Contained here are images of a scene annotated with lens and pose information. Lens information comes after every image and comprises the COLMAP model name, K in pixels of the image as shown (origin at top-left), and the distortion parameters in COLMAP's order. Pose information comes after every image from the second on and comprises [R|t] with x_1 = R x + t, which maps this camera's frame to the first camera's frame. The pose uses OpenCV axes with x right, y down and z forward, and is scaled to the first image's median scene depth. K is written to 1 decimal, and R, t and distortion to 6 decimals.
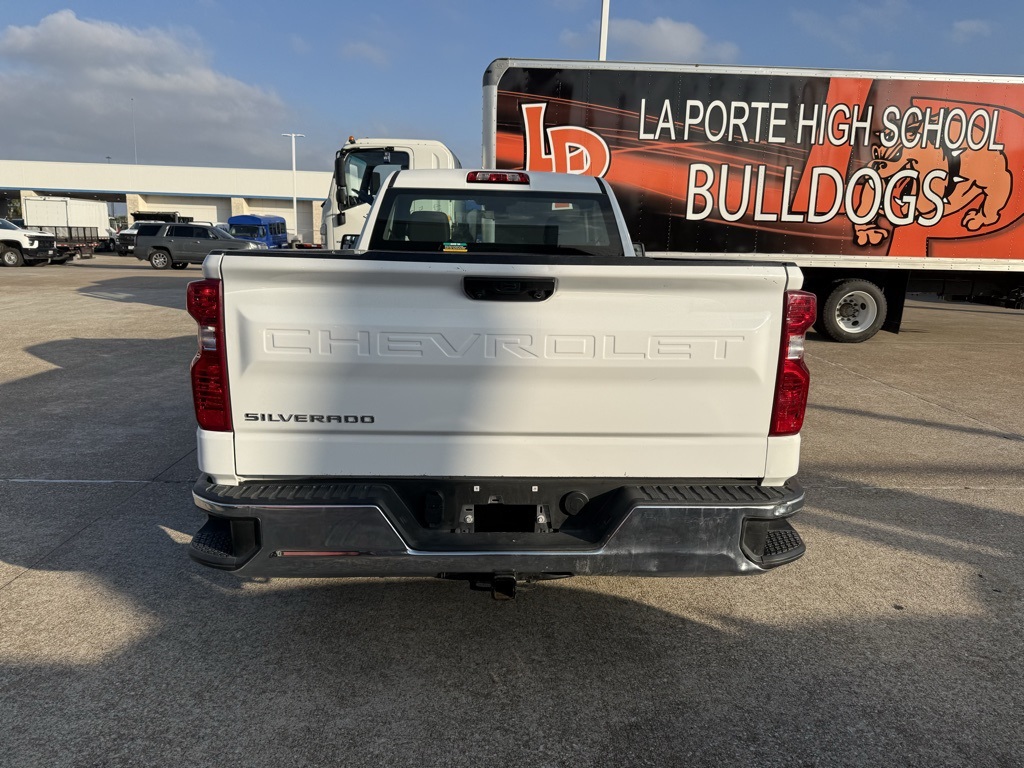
lens RADIAL K [[705.2, 0, 512.0], [0, 705.2, 384.0], [0, 0, 1]] dist [0.035103, -0.050335]
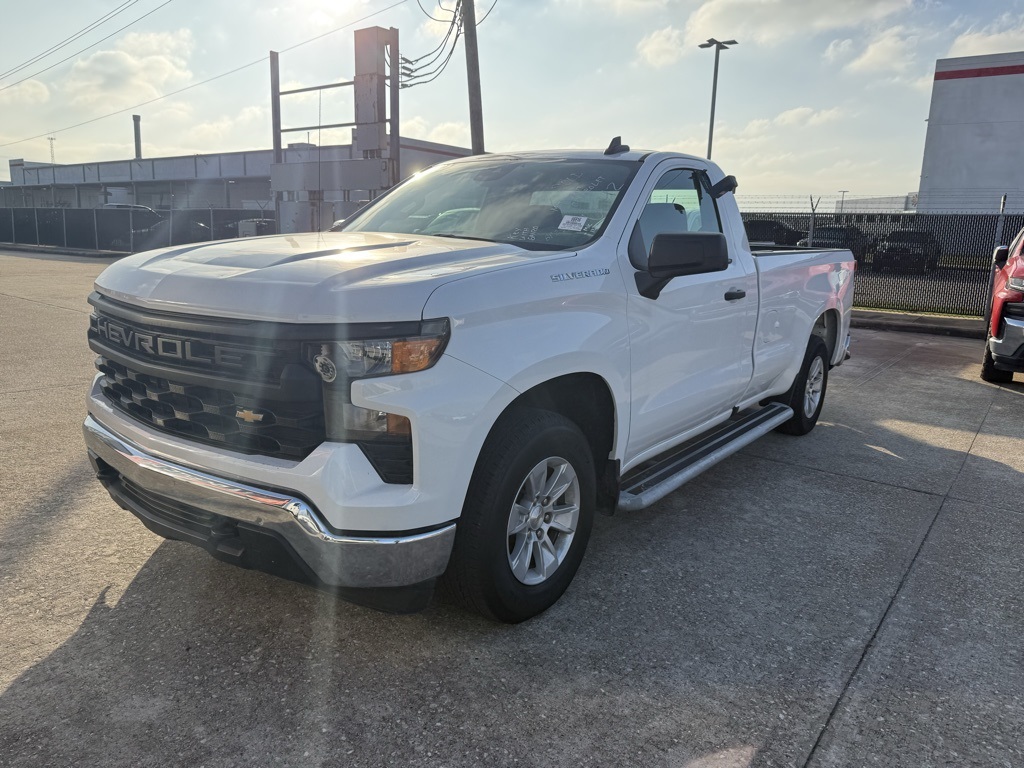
lens RADIAL K [[731.8, 0, 499.6], [0, 731.8, 384.6], [0, 0, 1]] dist [0.000419, -0.005493]
pose [[-0.760701, -0.184880, 0.622216, -0.266257], [0.073310, 0.927976, 0.365357, -0.179615], [-0.644949, 0.323542, -0.692359, 0.858411]]
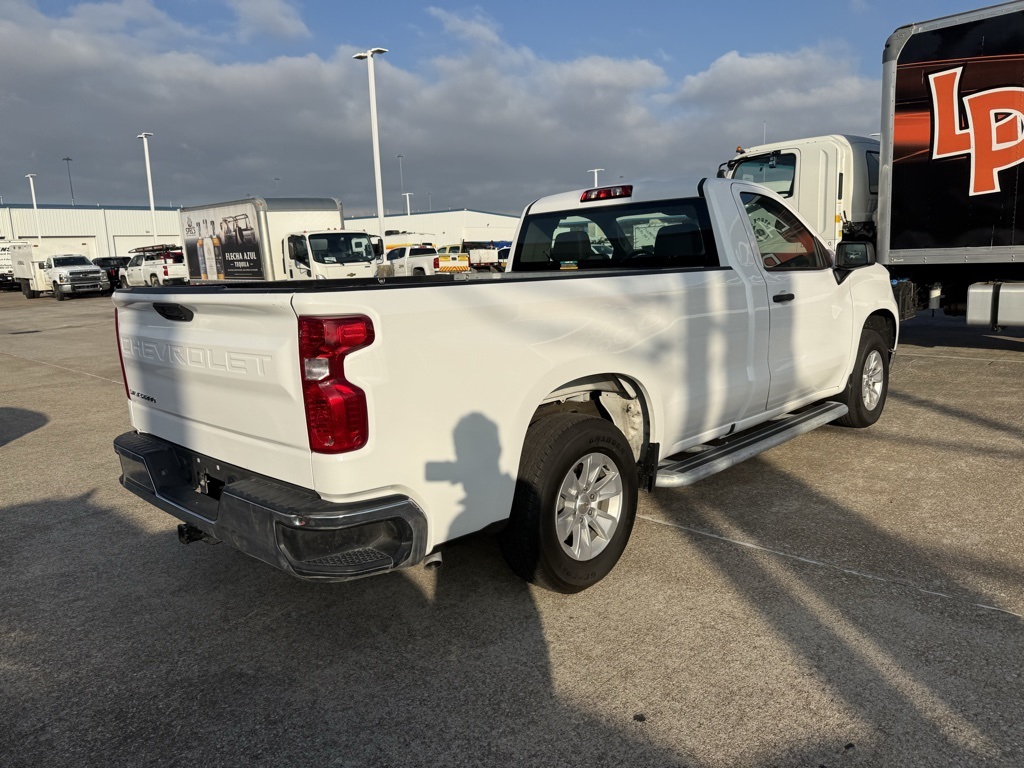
lens RADIAL K [[700.2, 0, 524.7], [0, 700.2, 384.2], [0, 0, 1]] dist [0.046169, -0.060599]
pose [[0.704807, 0.075419, -0.705379, 0.281060], [-0.082434, 0.996304, 0.024157, -0.016721], [0.704593, 0.041121, 0.708419, 0.100278]]
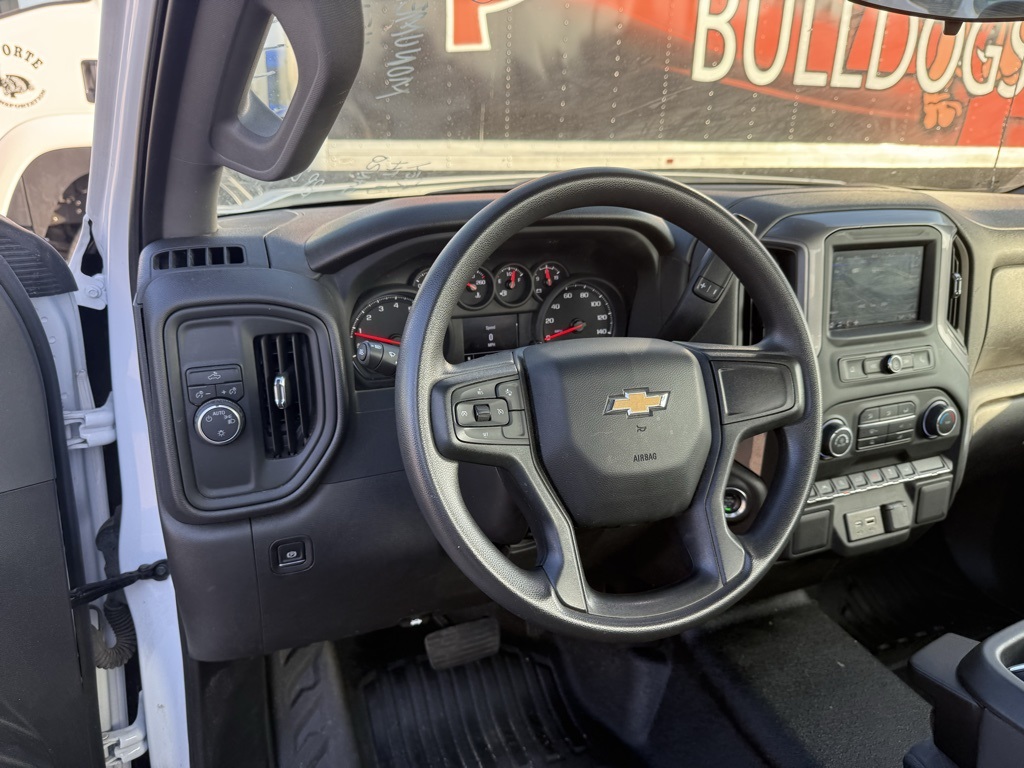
lens RADIAL K [[741.9, 0, 507.6], [0, 741.9, 379.6], [0, 0, 1]] dist [-0.004884, -0.005681]
pose [[0.938779, -0.120434, 0.322784, -0.084122], [0.071291, 0.984539, 0.159999, -0.114580], [-0.337063, -0.127192, 0.932851, 0.517359]]
